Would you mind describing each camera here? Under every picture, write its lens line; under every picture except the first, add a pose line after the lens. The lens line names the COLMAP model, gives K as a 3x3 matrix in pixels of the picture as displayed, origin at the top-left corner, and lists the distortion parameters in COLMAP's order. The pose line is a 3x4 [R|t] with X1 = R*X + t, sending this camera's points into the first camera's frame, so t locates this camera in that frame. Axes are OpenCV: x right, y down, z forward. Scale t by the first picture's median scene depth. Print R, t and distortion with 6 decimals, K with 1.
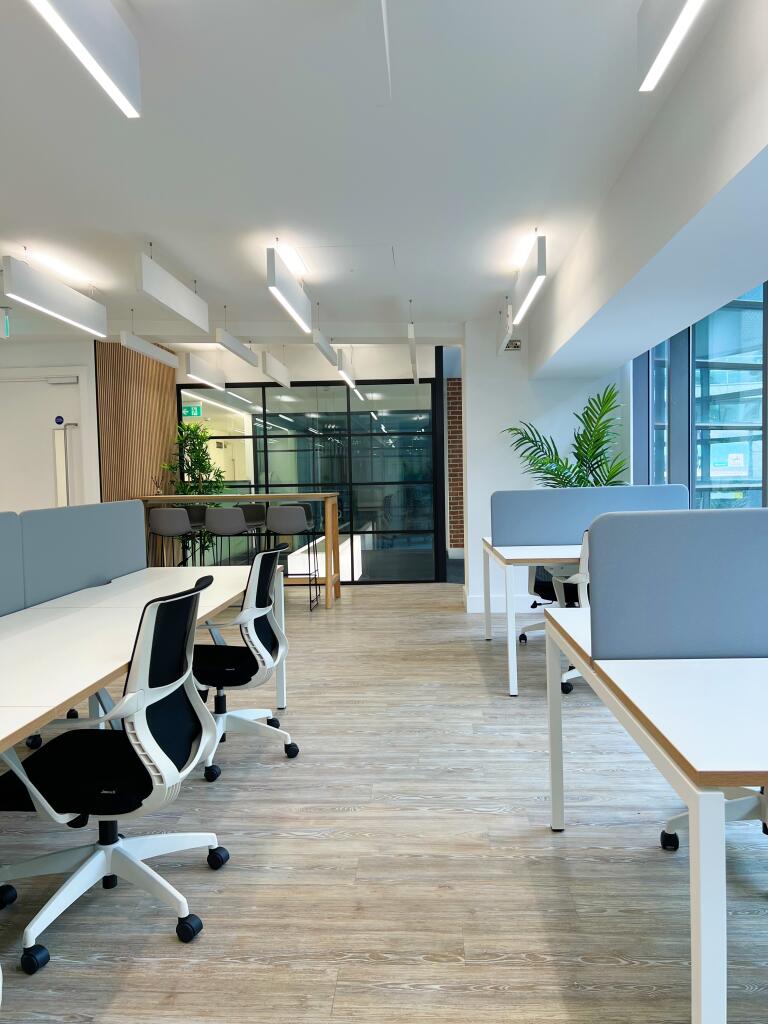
lens RADIAL K [[688.0, 0, 384.0], [0, 688.0, 512.0], [0, 0, 1]] dist [0.001667, 0.000294]
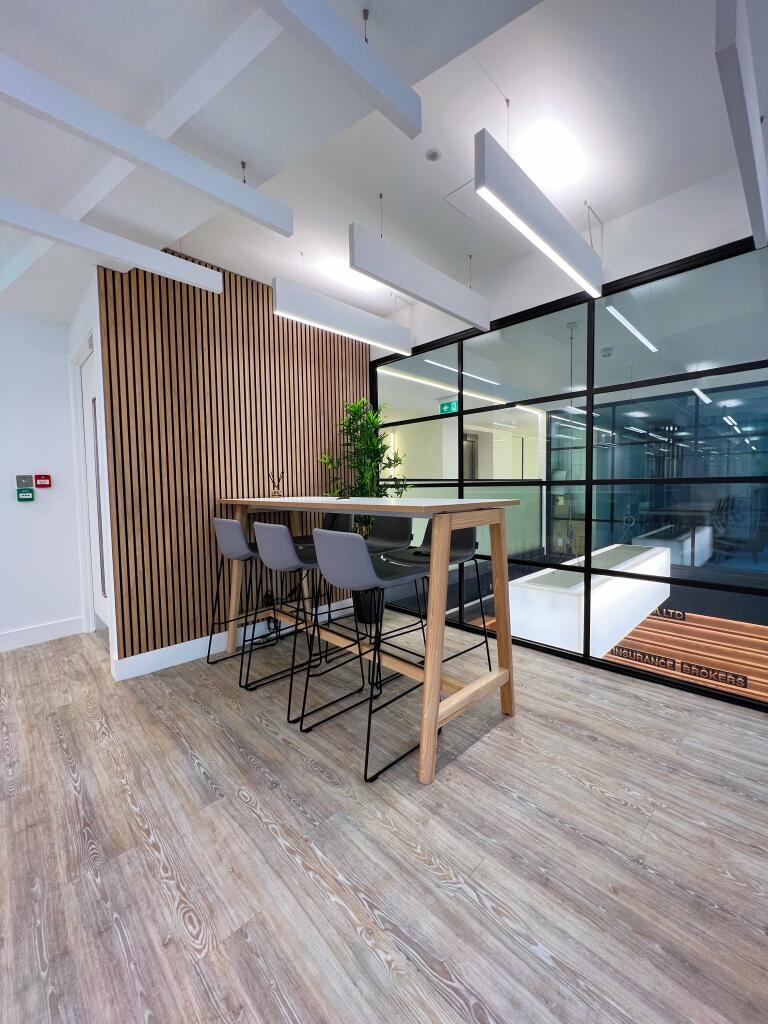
lens RADIAL K [[413.5, 0, 384.0], [0, 413.5, 512.0], [0, 0, 1]] dist [-0.006625, 0.000130]
pose [[0.750333, 0.045026, -0.659525, 0.046113], [-0.028182, 0.998949, 0.036137, -0.023882], [0.660459, -0.008529, 0.750814, 0.637933]]
